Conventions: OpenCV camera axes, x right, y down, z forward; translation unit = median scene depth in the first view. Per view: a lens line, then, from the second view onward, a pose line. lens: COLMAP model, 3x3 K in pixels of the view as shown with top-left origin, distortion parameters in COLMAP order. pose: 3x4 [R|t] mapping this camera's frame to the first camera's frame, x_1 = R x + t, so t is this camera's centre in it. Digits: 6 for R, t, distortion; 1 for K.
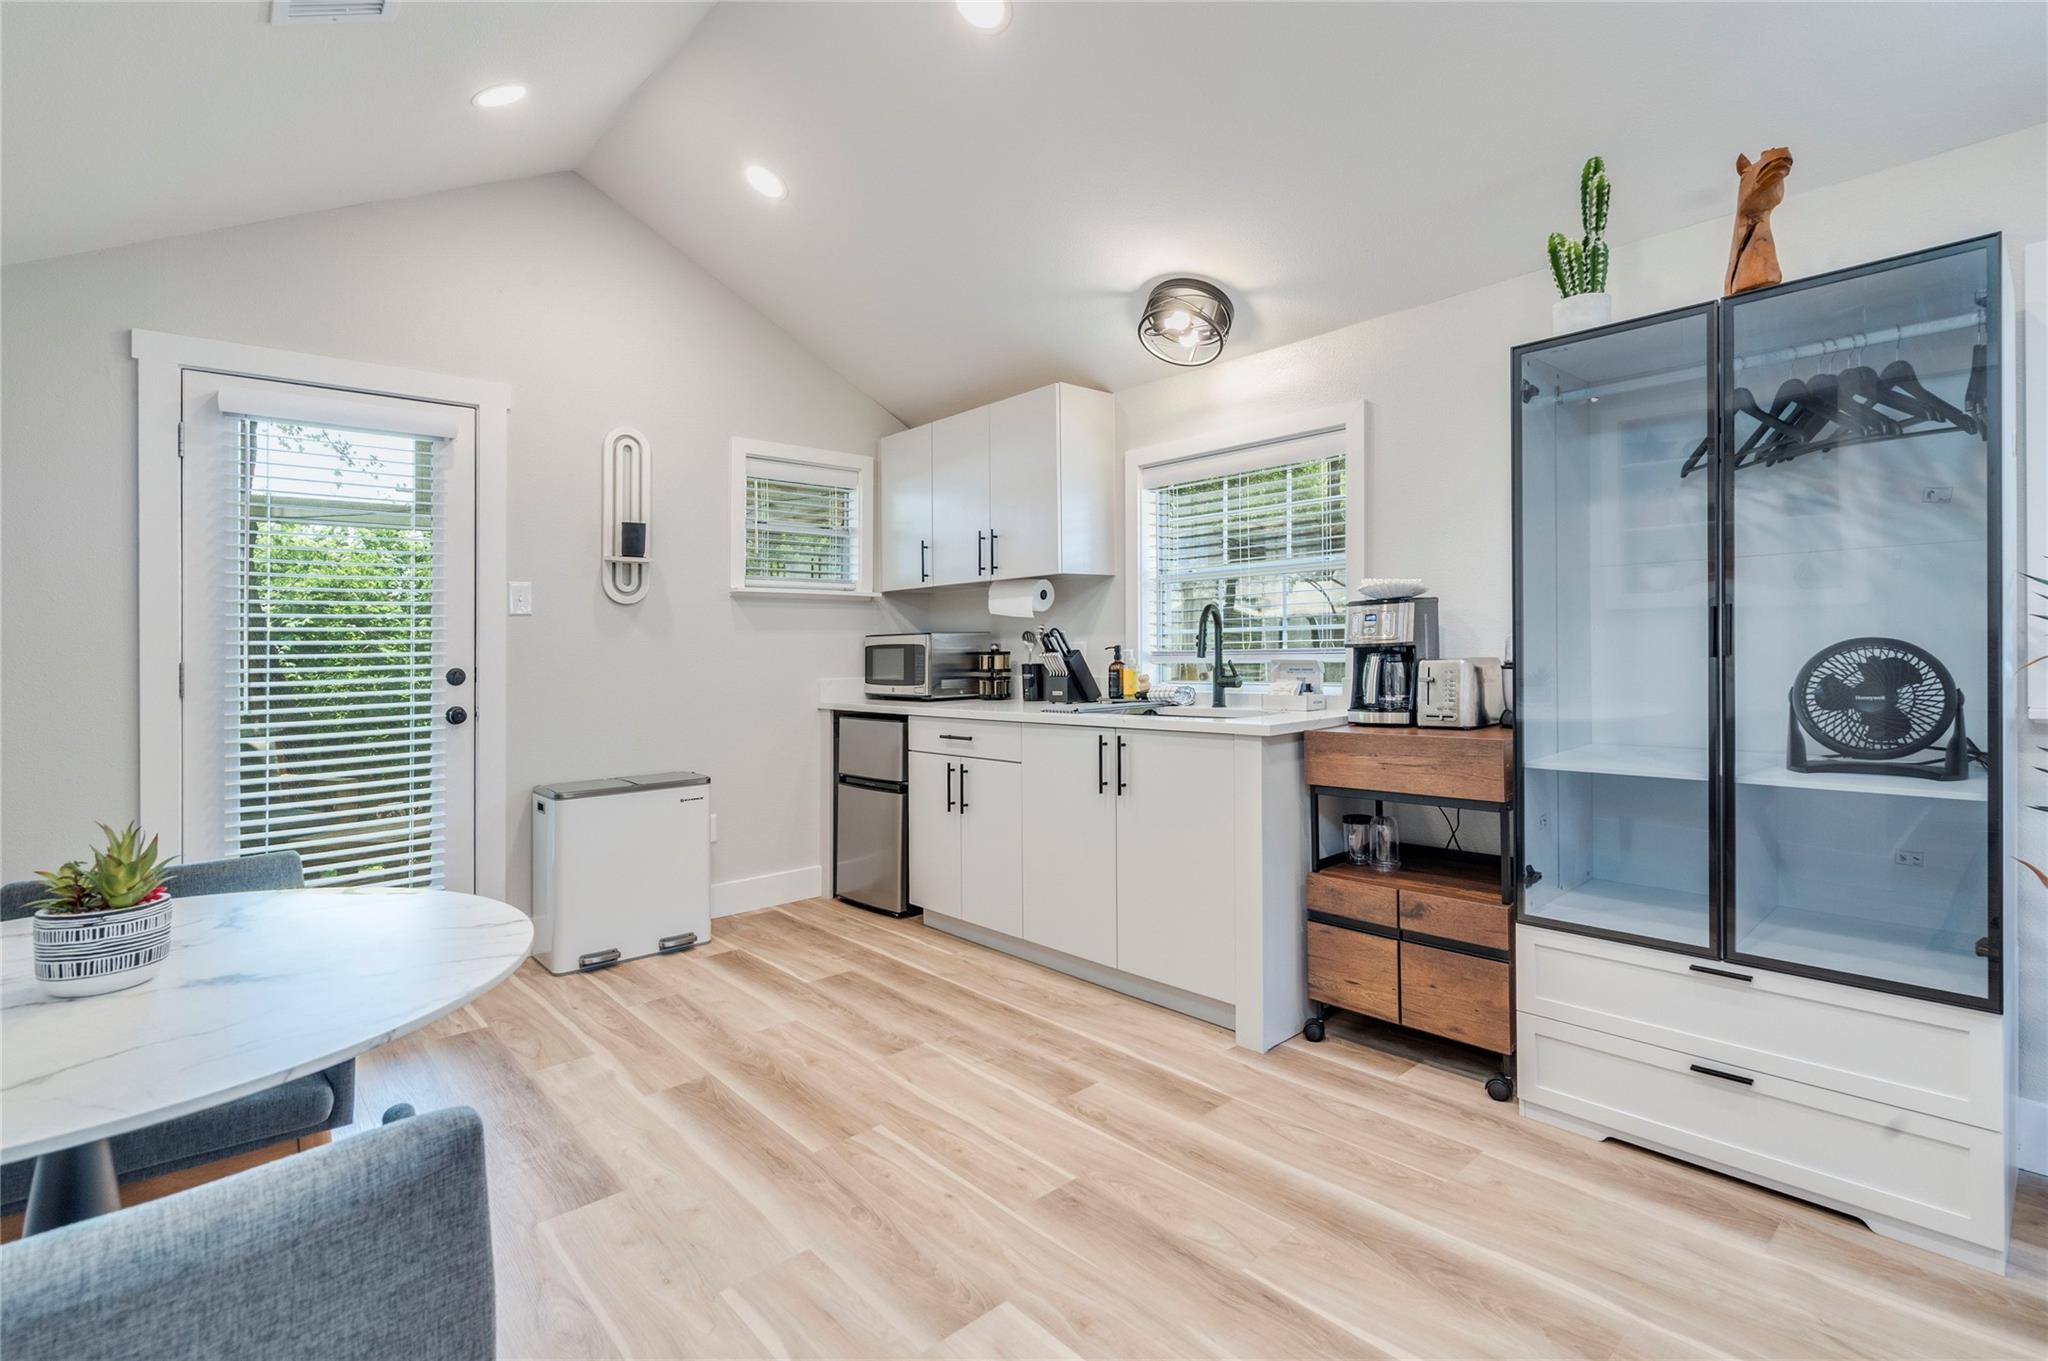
lens RADIAL K [[949.7, 0, 1023.2], [0, 949.7, 672.4], [0, 0, 1]] dist [-0.006992, 0.000443]
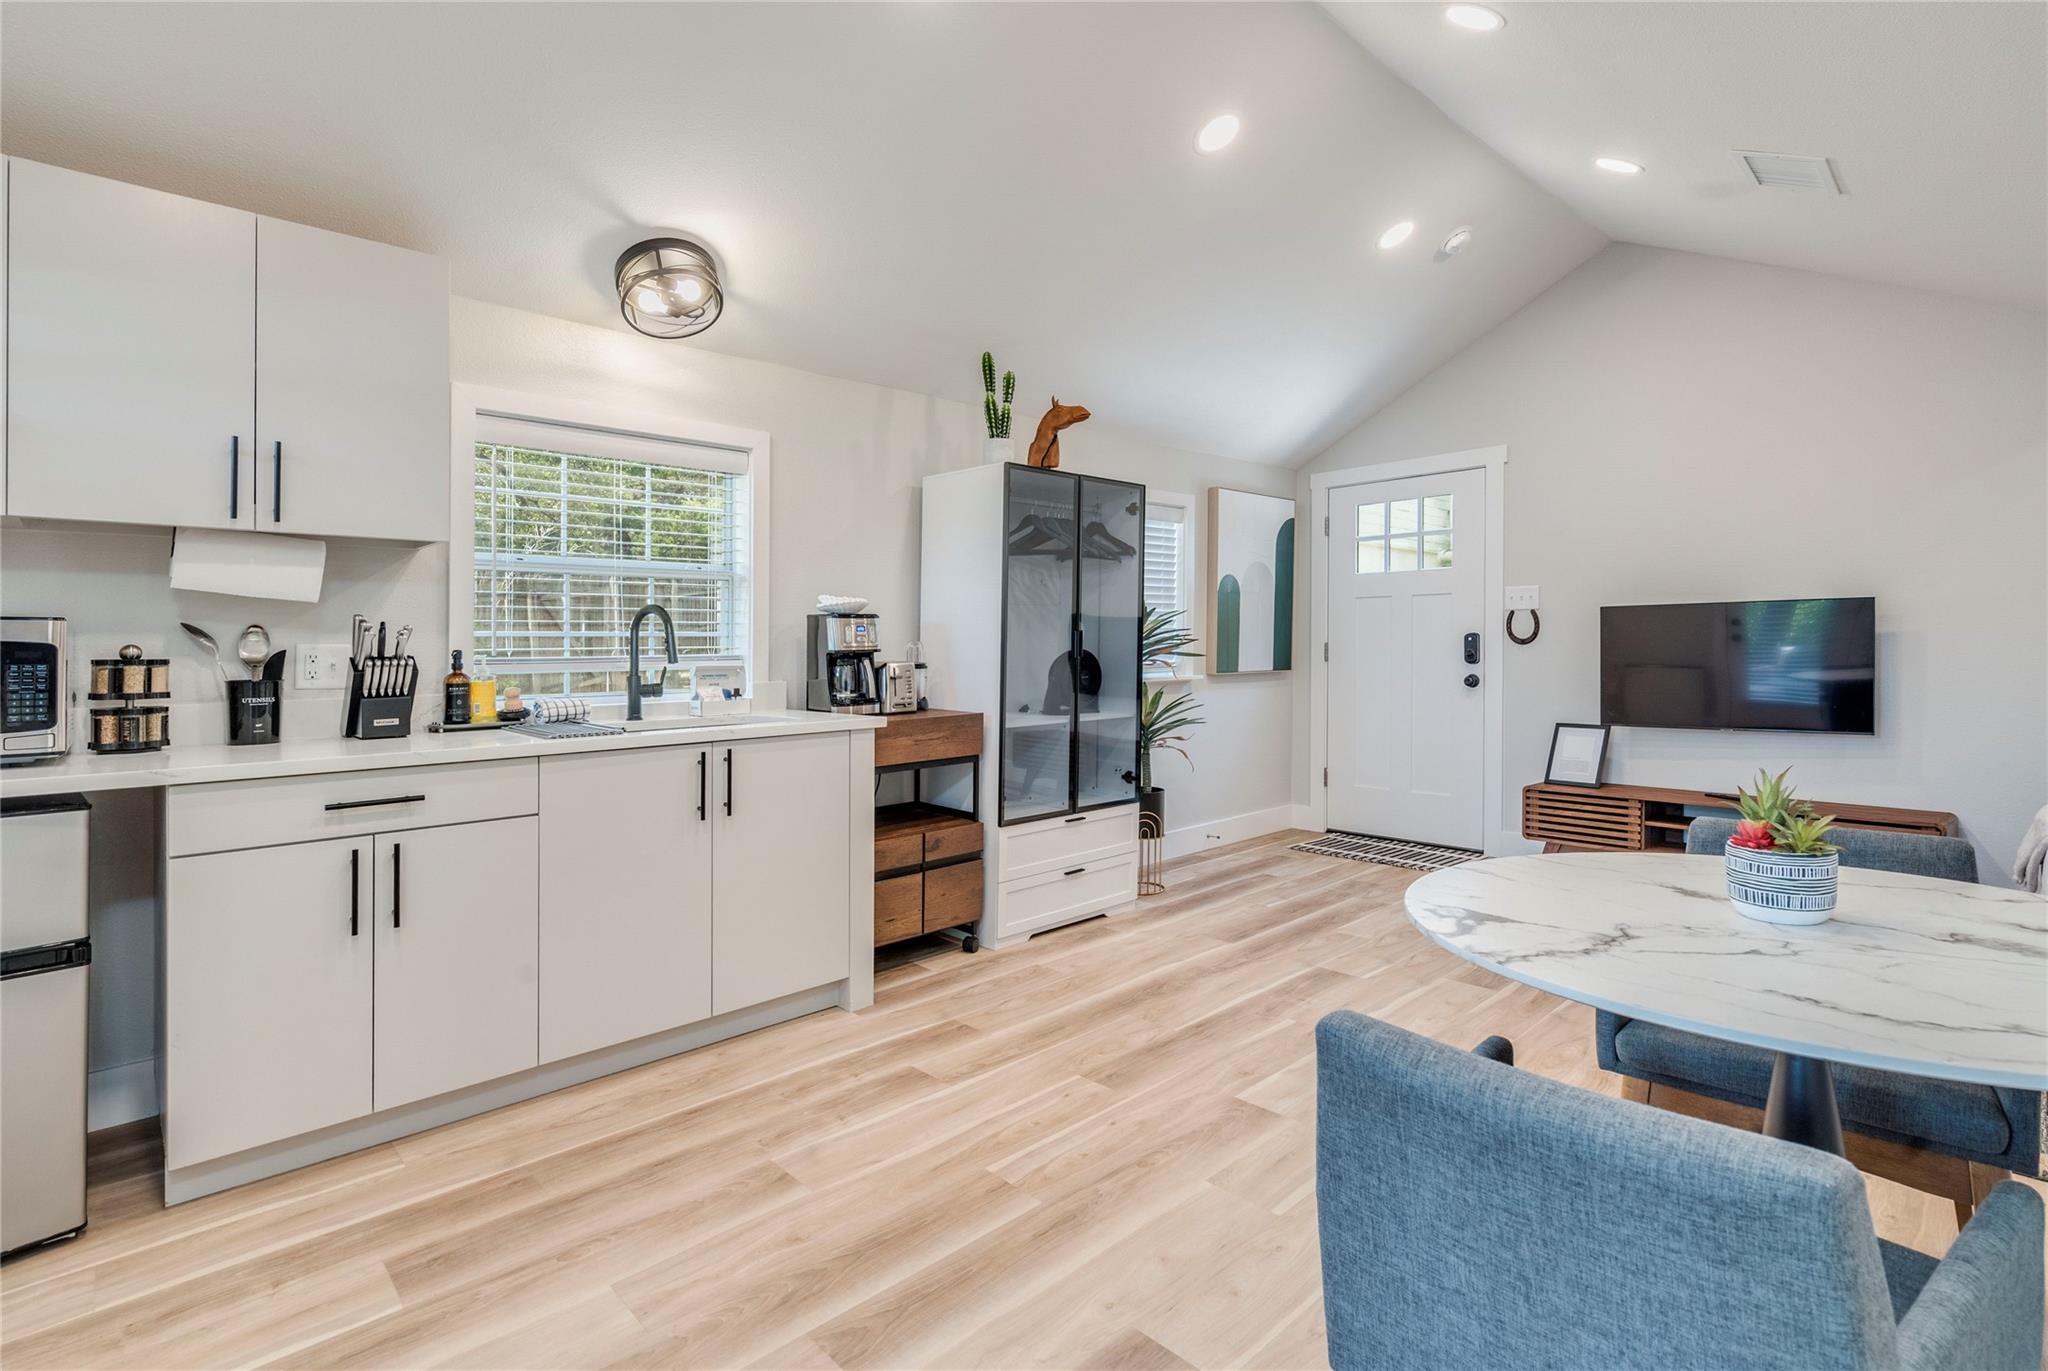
lens RADIAL K [[964.4, 0, 1024.3], [0, 964.4, 710.0], [0, 0, 1]] dist [-0.000491, 0.000174]
pose [[-0.025633, -0.043091, 0.998742, -0.963388], [0.033091, 0.998486, 0.043930, -0.000995], [-0.999124, 0.034175, -0.024168, 0.884103]]
